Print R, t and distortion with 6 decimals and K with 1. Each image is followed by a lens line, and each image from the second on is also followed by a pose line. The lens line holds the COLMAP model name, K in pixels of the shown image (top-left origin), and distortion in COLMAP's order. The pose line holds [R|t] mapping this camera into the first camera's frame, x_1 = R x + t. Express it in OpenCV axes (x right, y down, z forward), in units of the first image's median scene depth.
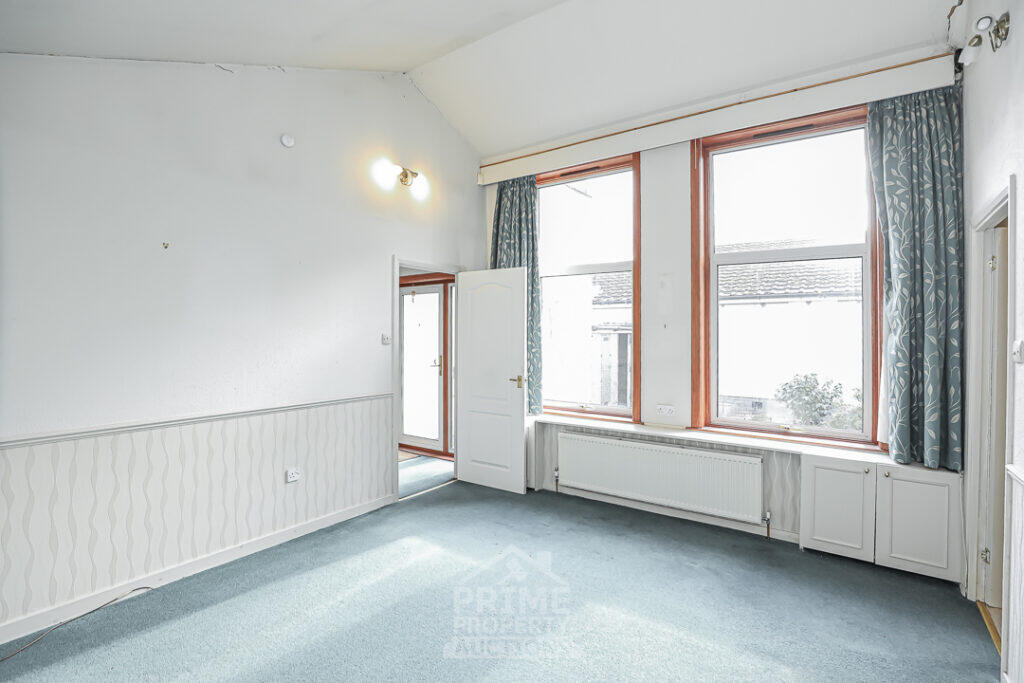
lens RADIAL K [[483.7, 0, 557.5], [0, 483.7, 329.9], [0, 0, 1]] dist [0.000246, 0.000064]
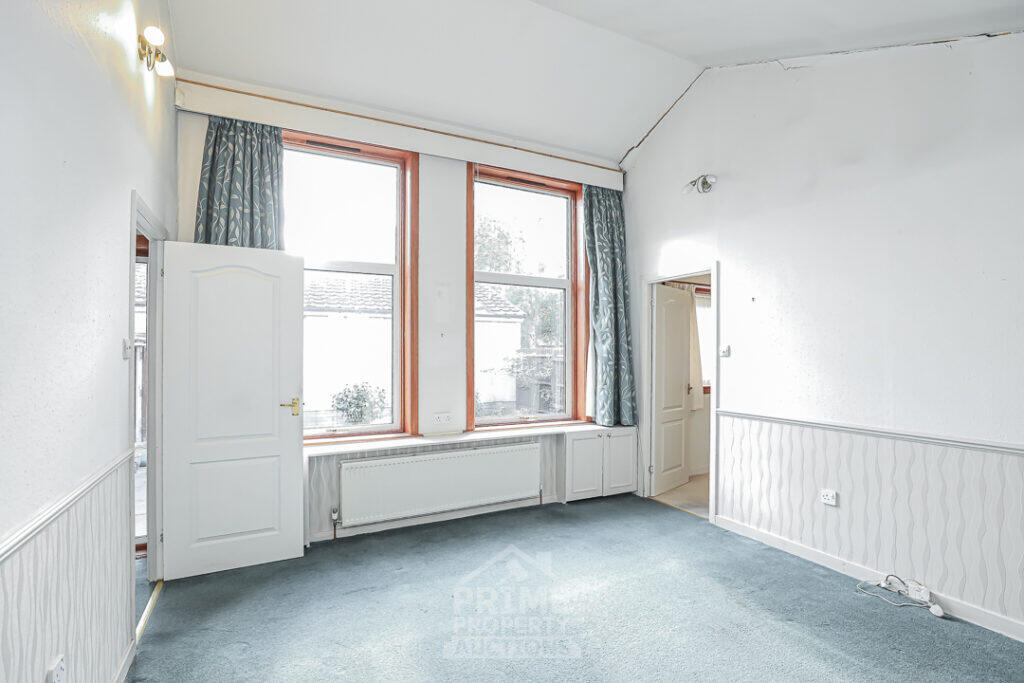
lens RADIAL K [[484.8, 0, 512.0], [0, 484.8, 341.5], [0, 0, 1]] dist [-0.002209, 0.000065]
pose [[0.505649, 0.004188, 0.862729, -0.601767], [-0.009182, 0.999958, 0.000528, 0.003937], [-0.862691, -0.008189, 0.505666, 0.372607]]
